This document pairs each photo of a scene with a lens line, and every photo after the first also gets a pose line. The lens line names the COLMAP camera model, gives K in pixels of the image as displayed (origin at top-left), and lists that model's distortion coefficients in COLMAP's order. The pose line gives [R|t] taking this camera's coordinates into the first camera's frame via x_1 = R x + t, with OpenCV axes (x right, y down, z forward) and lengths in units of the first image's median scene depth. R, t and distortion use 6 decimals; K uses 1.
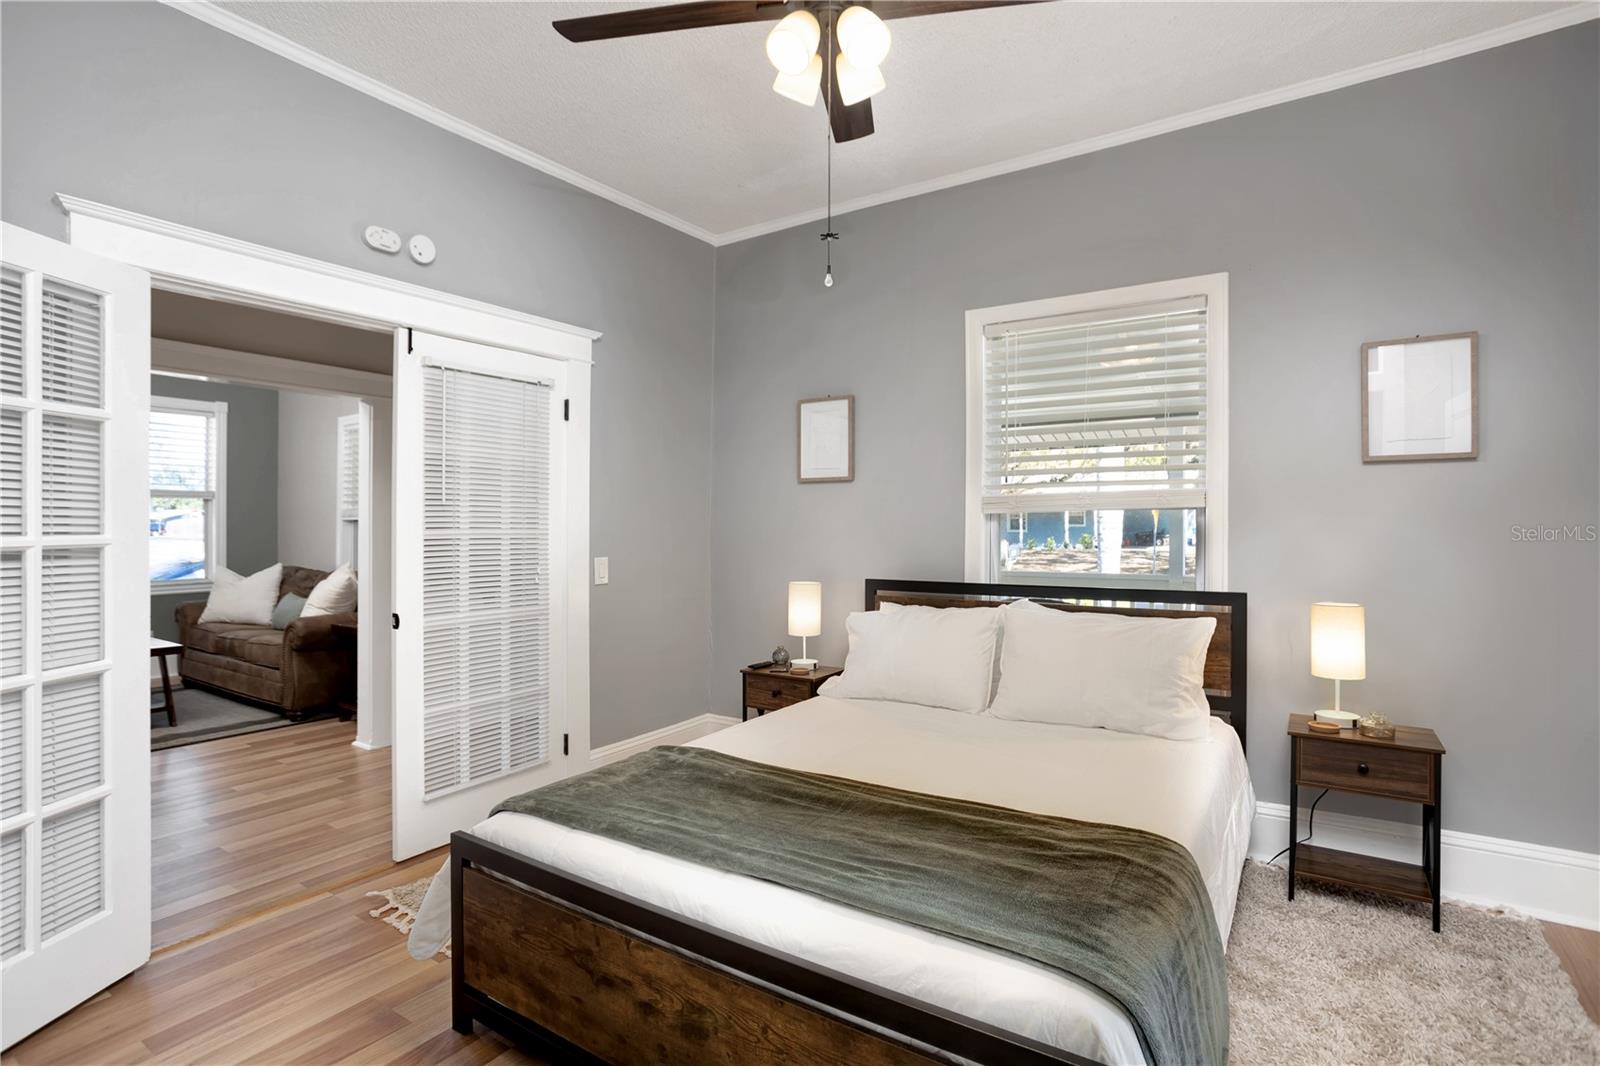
lens RADIAL K [[805.6, 0, 791.0], [0, 805.6, 524.6], [0, 0, 1]] dist [-0.025780, 0.009631]
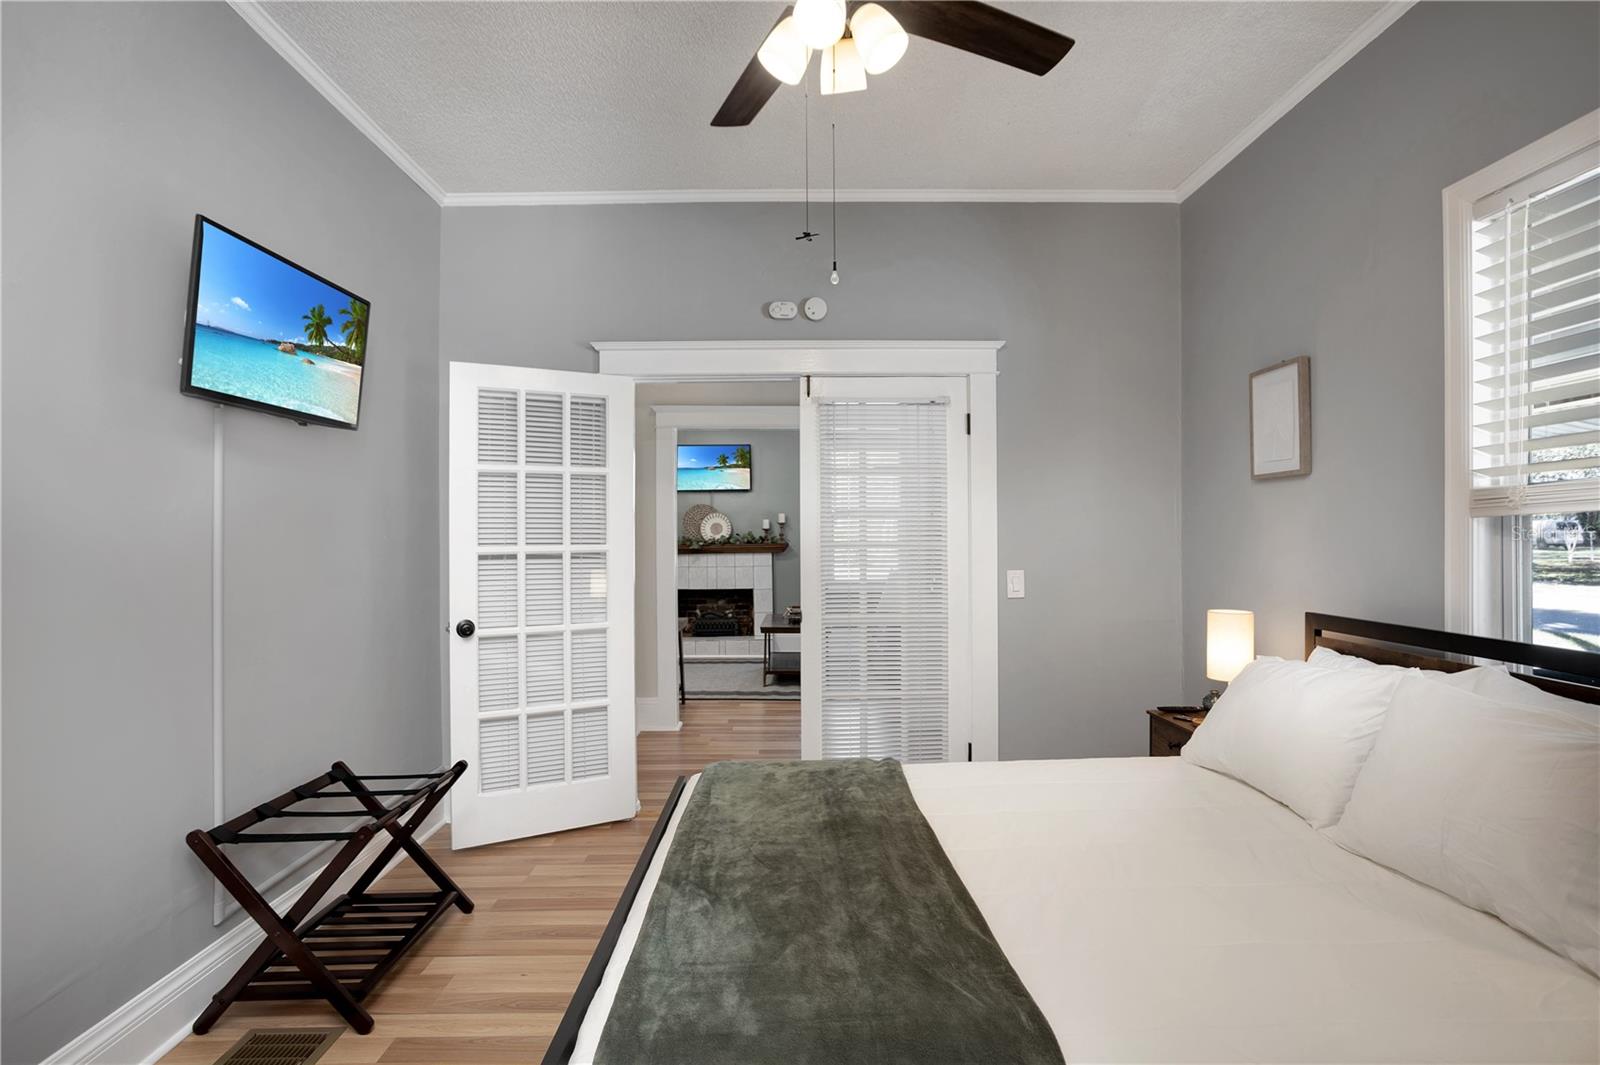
lens RADIAL K [[805.6, 0, 798.0], [0, 805.6, 533.6], [0, 0, 1]] dist [-0.025780, 0.009631]
pose [[0.558688, -0.003034, -0.829372, 0.440411], [0.003995, 0.999992, -0.000966, -0.003904], [0.829368, -0.002773, 0.558696, 0.245371]]
